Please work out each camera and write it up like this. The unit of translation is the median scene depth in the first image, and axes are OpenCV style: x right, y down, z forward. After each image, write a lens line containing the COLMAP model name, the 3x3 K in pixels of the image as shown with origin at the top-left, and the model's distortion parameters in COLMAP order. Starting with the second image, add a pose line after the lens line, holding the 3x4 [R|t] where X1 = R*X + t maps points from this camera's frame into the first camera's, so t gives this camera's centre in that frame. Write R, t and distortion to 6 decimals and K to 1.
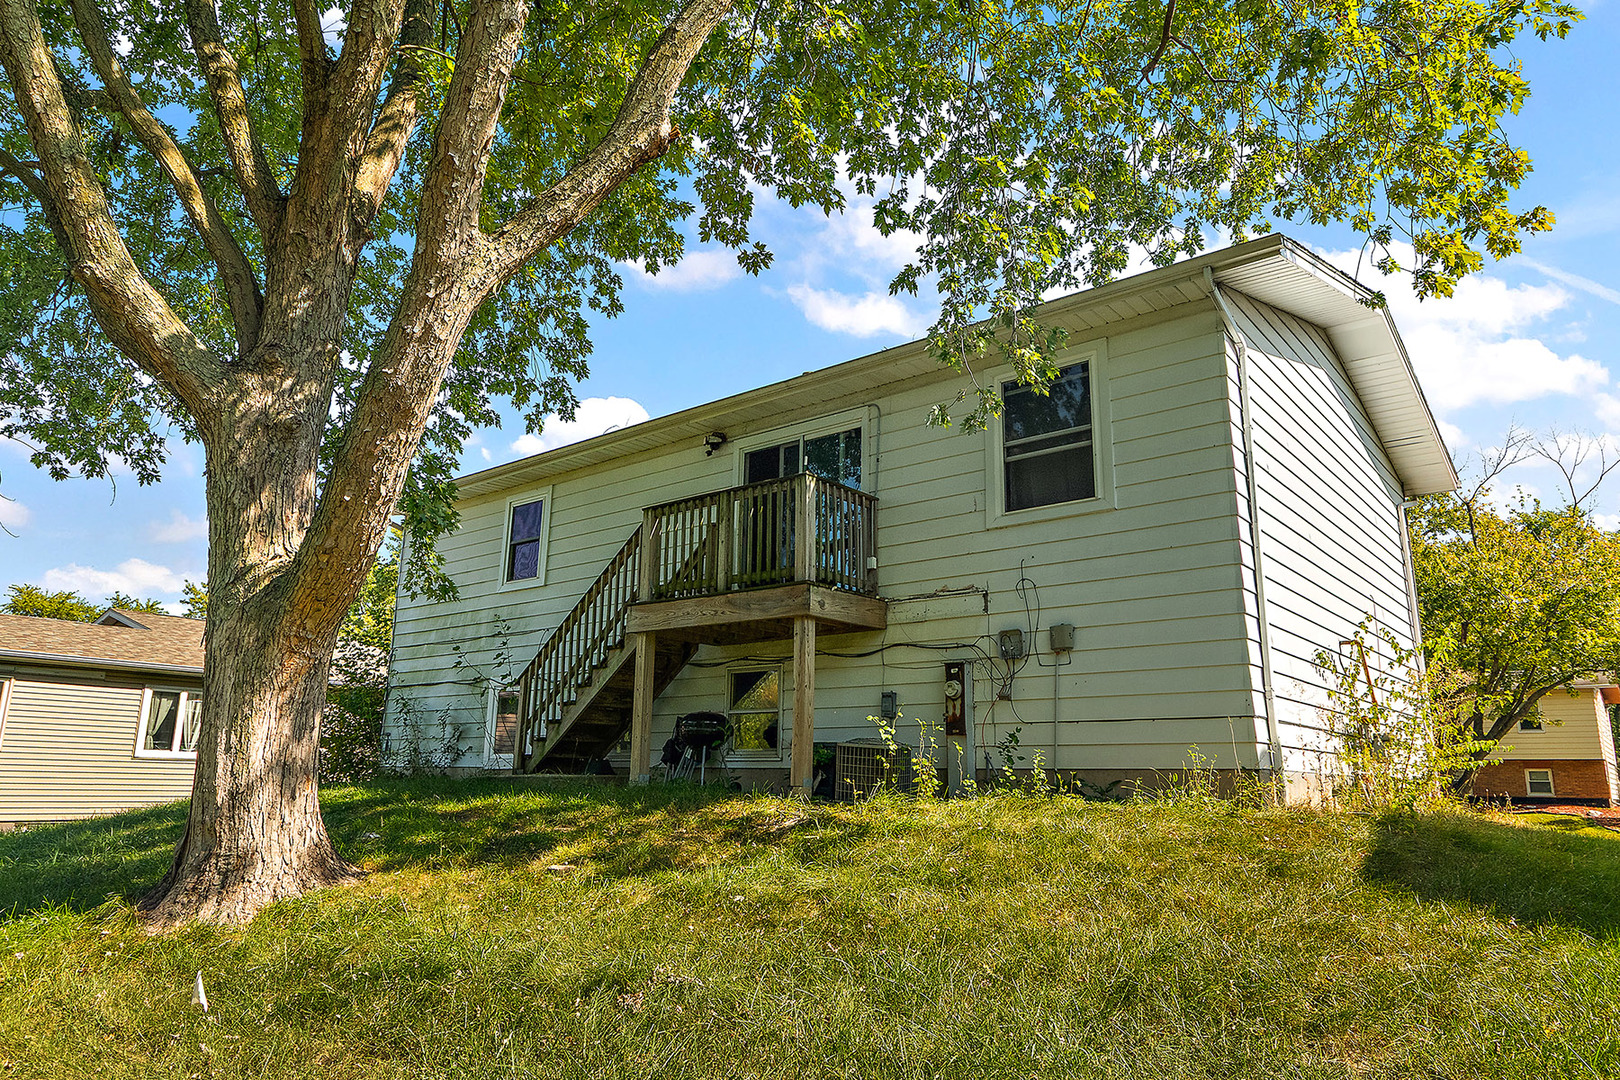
lens RADIAL K [[1079.8, 0, 810.0], [0, 1079.8, 540.0], [0, 0, 1]] dist [-0.002324, -0.000243]
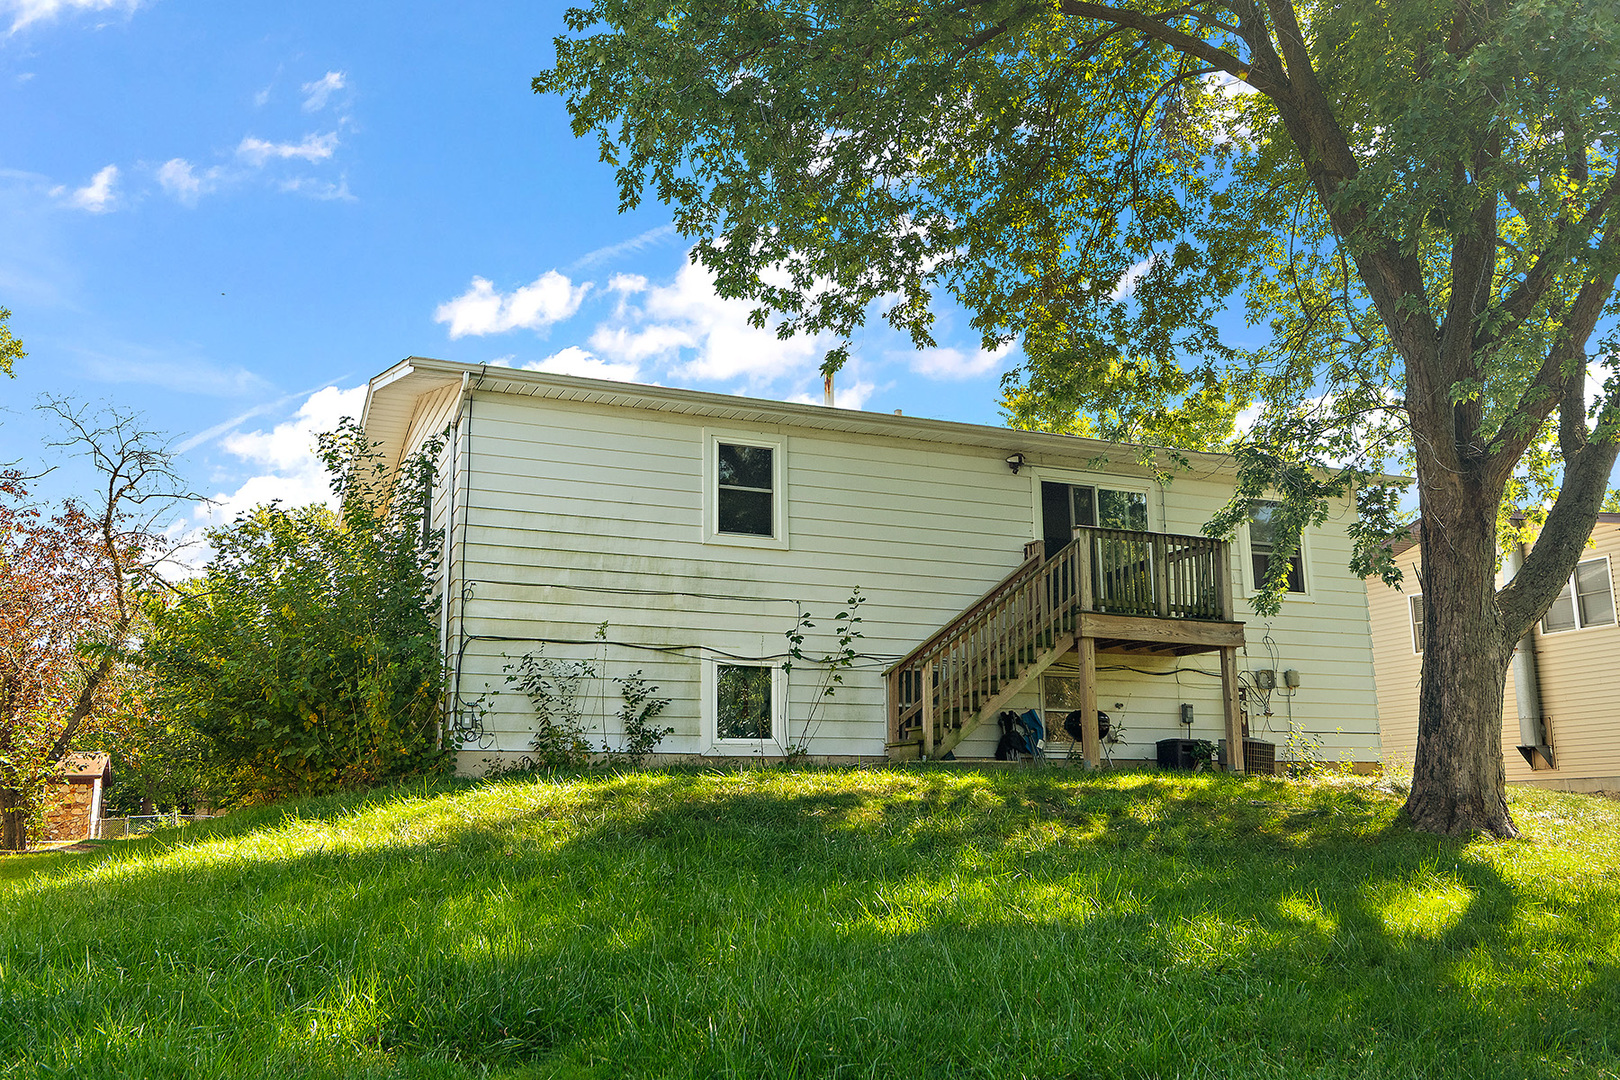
lens RADIAL K [[1366.0, 0, 810.0], [0, 1366.0, 540.0], [0, 0, 1]] dist [0.003033, 0.002279]
pose [[0.442617, 0.161041, 0.882131, -1.653786], [-0.183123, 0.979243, -0.086886, 0.172384], [-0.877813, -0.123082, 0.462920, 0.637544]]
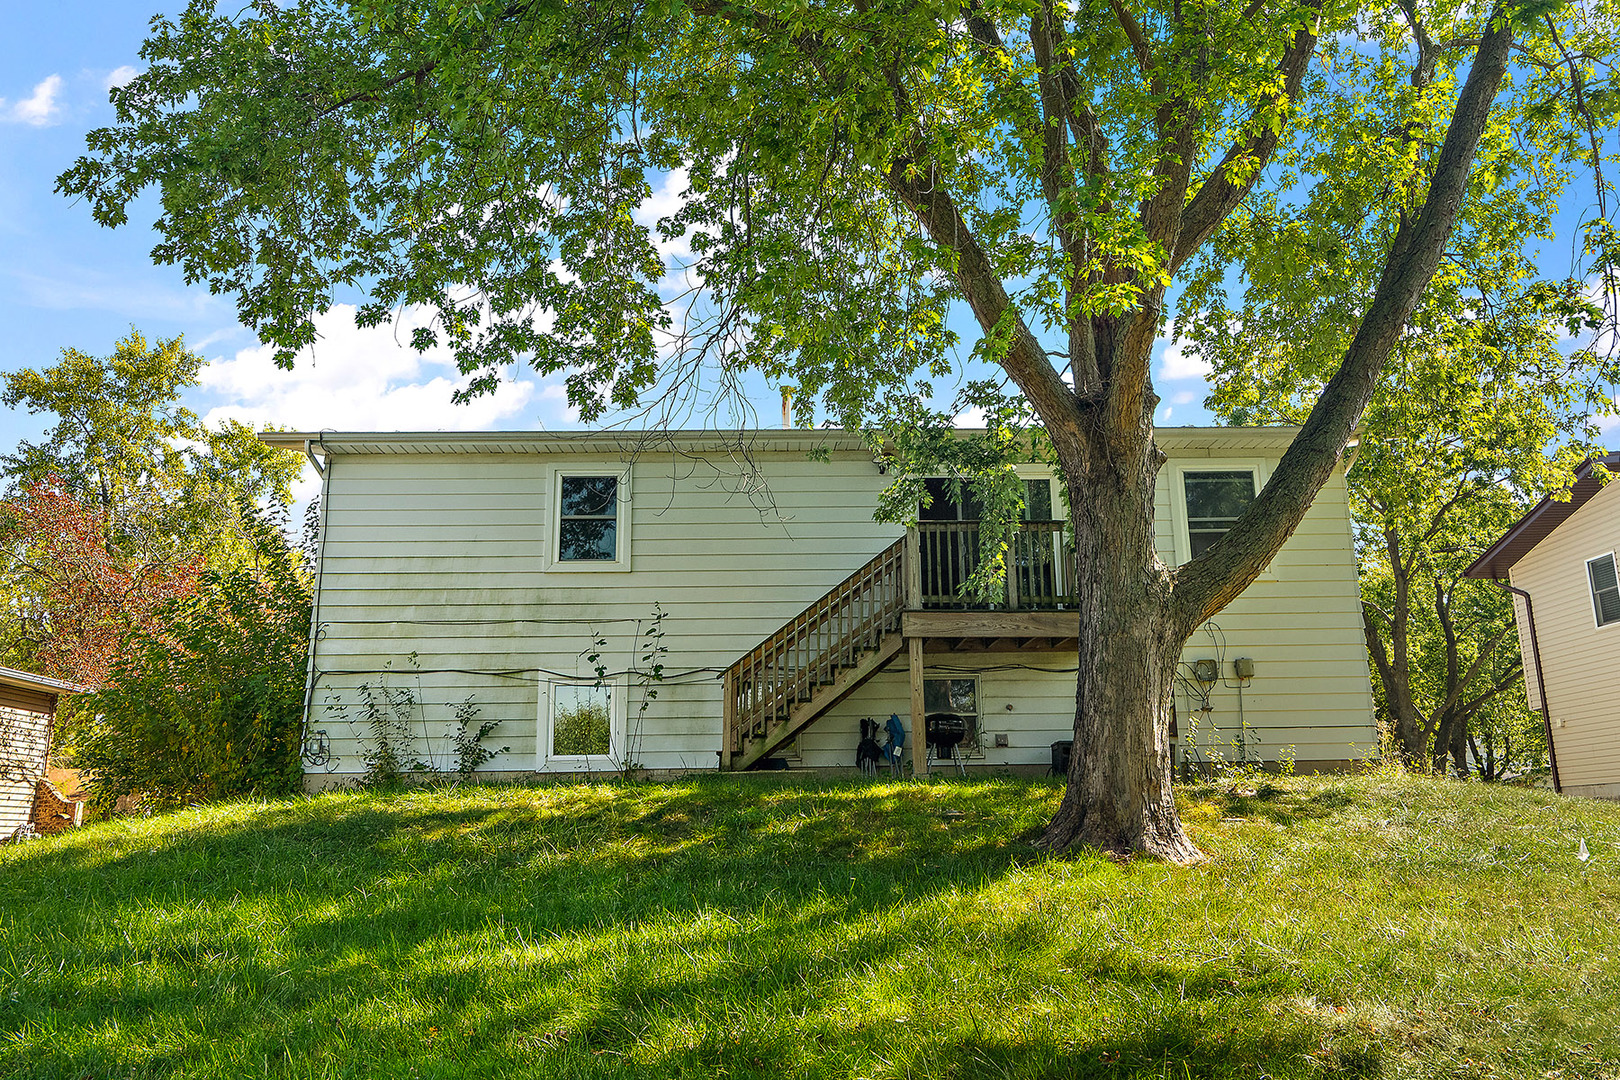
lens RADIAL K [[1237.4, 0, 810.0], [0, 1237.4, 540.0], [0, 0, 1]] dist [0.003804, 0.001271]
pose [[0.742826, 0.127476, 0.657236, -1.116879], [-0.121488, 0.991073, -0.054918, 0.073268], [-0.658370, -0.039052, 0.751681, 0.151423]]
